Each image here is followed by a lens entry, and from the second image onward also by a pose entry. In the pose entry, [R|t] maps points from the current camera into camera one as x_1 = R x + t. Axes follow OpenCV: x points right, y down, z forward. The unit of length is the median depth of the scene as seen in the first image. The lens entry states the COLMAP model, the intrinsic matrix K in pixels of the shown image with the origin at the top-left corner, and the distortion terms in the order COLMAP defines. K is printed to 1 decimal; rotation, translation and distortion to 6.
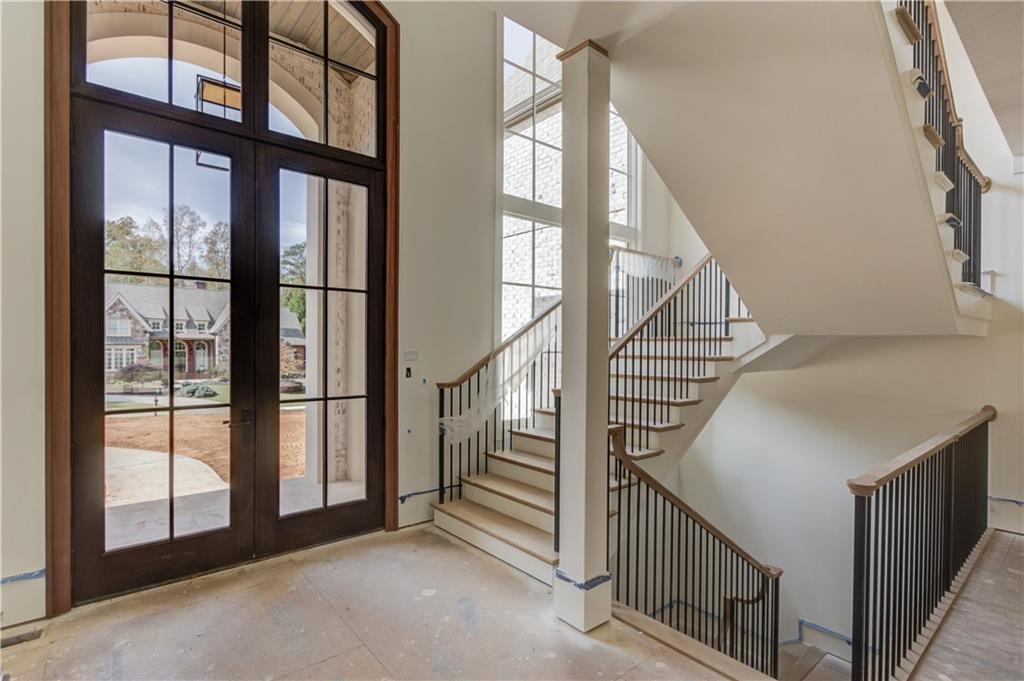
lens RADIAL K [[494.8, 0, 511.1], [0, 494.8, 347.5], [0, 0, 1]] dist [-0.002120, -0.000079]
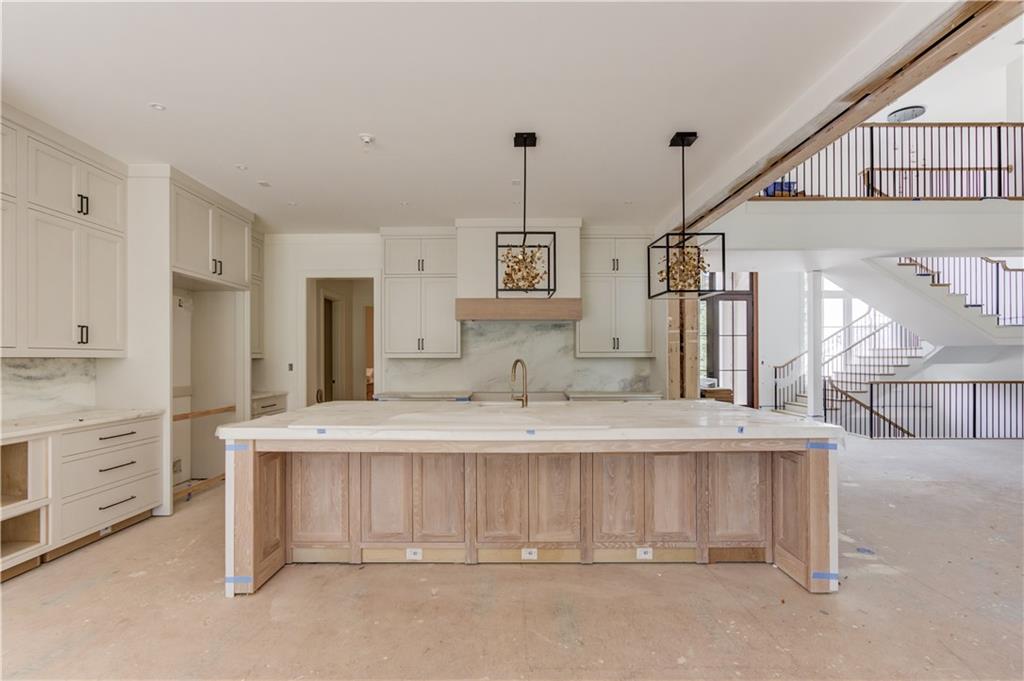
lens RADIAL K [[487.5, 0, 509.5], [0, 487.5, 356.6], [0, 0, 1]] dist [-0.004325, -0.000770]
pose [[0.768266, -0.007650, -0.640085, 0.462093], [0.009298, 0.999956, -0.000791, 0.005306], [0.640063, -0.005343, 0.768304, -2.057236]]
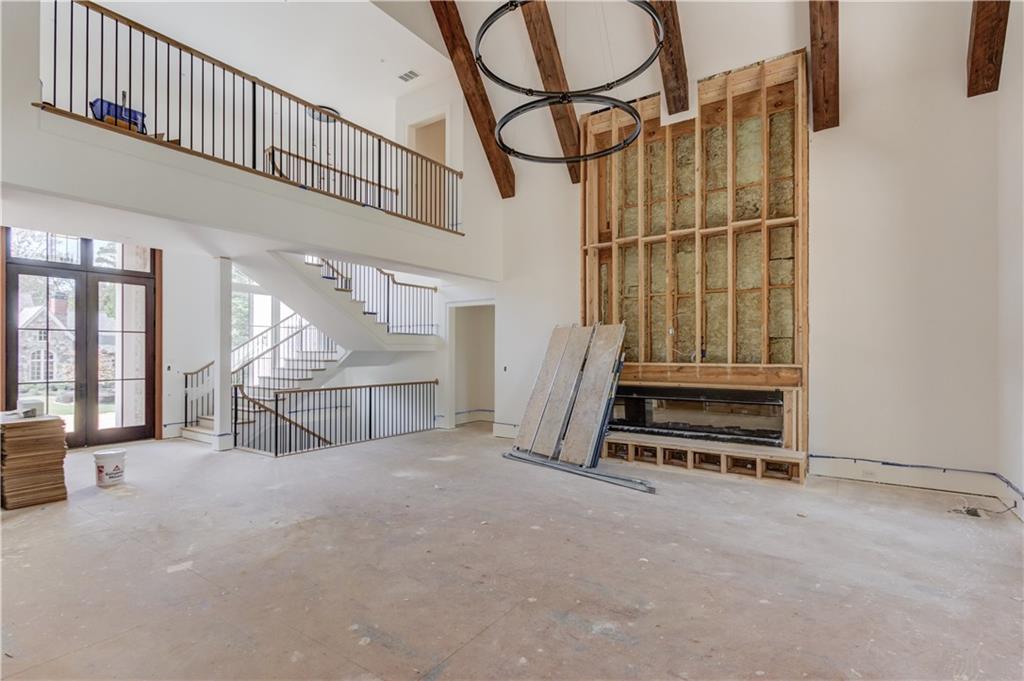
lens RADIAL K [[494.8, 0, 511.1], [0, 494.8, 347.5], [0, 0, 1]] dist [-0.002120, -0.000079]
pose [[0.961640, 0.001643, 0.274309, 0.651181], [-0.001093, 0.999997, -0.002156, -0.036000], [-0.274312, 0.001773, 0.961639, -1.520412]]
